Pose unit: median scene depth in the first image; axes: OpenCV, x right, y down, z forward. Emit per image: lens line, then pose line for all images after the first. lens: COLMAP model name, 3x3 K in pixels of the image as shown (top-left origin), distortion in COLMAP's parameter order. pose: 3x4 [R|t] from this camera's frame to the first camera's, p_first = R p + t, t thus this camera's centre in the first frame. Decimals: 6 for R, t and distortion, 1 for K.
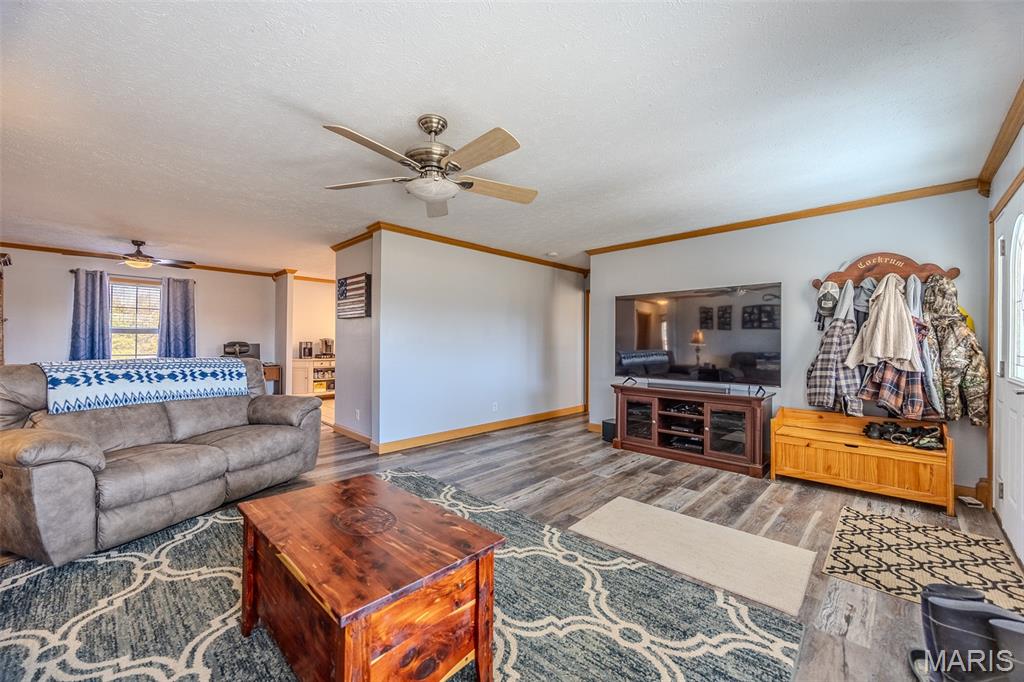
lens RADIAL K [[396.6, 0, 516.3], [0, 396.6, 339.9], [0, 0, 1]] dist [-0.004289, -0.000227]
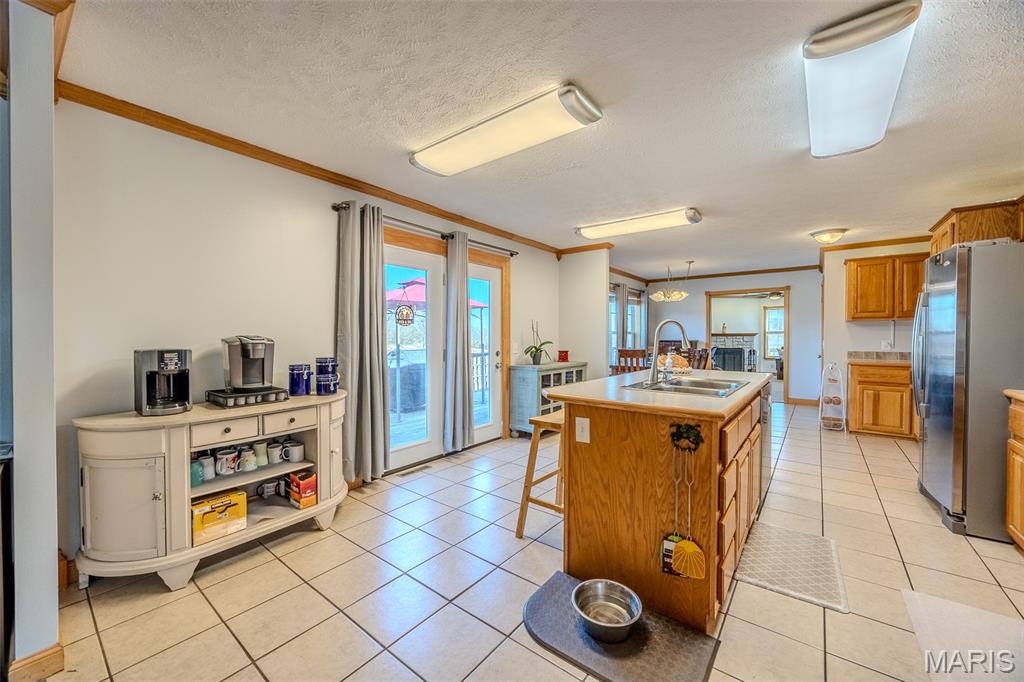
lens RADIAL K [[387.5, 0, 514.4], [0, 387.5, 342.2], [0, 0, 1]] dist [-0.001143, 0.000180]
pose [[0.994197, -0.006990, 0.107347, -0.907880], [0.005303, 0.999858, 0.015993, -0.008417], [-0.107444, -0.015331, 0.994093, 2.012742]]
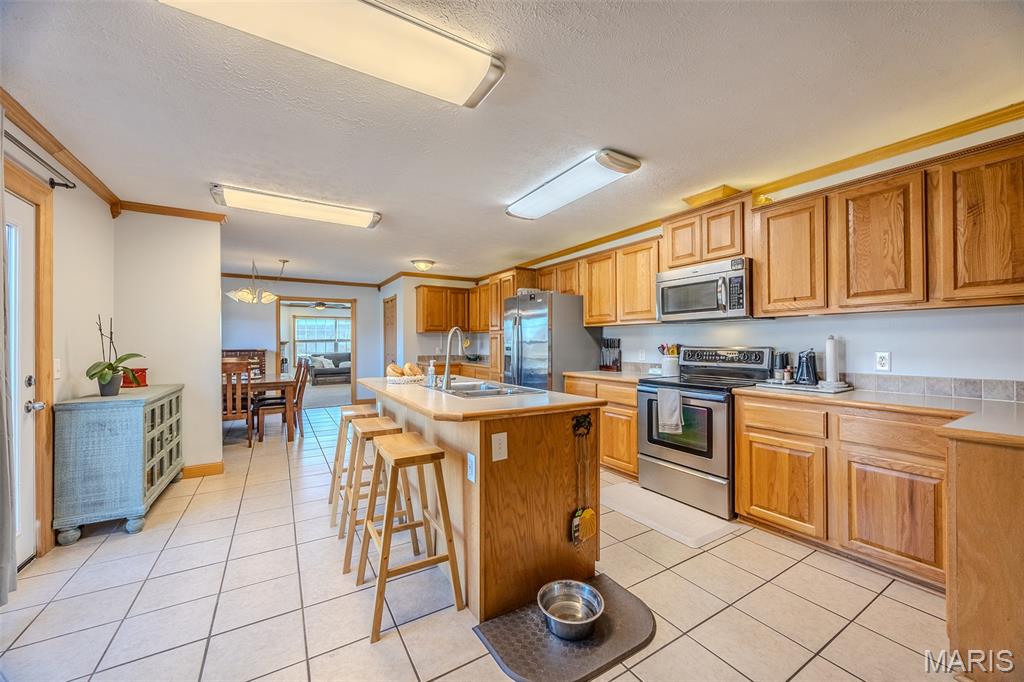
lens RADIAL K [[392.1, 0, 515.7], [0, 392.1, 343.2], [0, 0, 1]] dist [-0.001974, 0.000085]
pose [[0.254124, -0.004317, 0.967162, -1.345416], [0.005020, 0.999982, 0.003144, -0.009207], [-0.967159, 0.004056, 0.254142, 2.529967]]
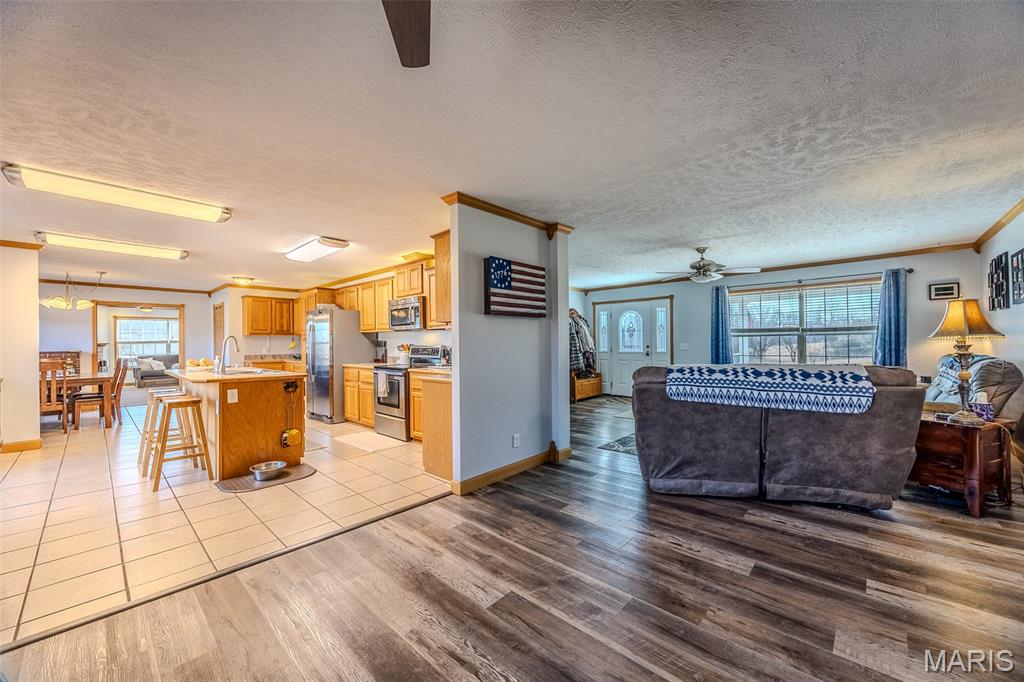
lens RADIAL K [[393.3, 0, 512.0], [0, 393.3, 341.0], [0, 0, 1]] dist [-0.000373, -0.000155]
pose [[-0.014643, 0.000072, 0.999893, -2.084291], [0.009197, 0.999958, 0.000062, -0.012190], [-0.999850, 0.009197, -0.014643, 1.774562]]
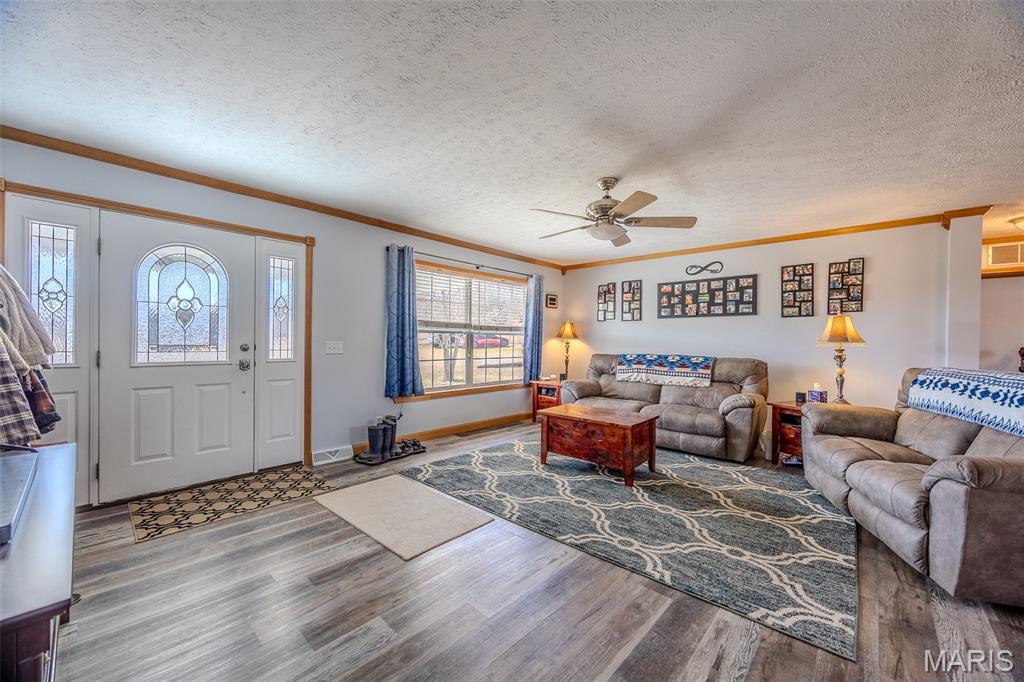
lens RADIAL K [[392.1, 0, 515.7], [0, 392.1, 343.2], [0, 0, 1]] dist [-0.001974, 0.000085]
pose [[-0.999499, -0.020087, -0.024451, 0.103854], [-0.020126, 0.999796, 0.001376, 0.008646], [0.024419, 0.001867, -0.999700, 1.919442]]
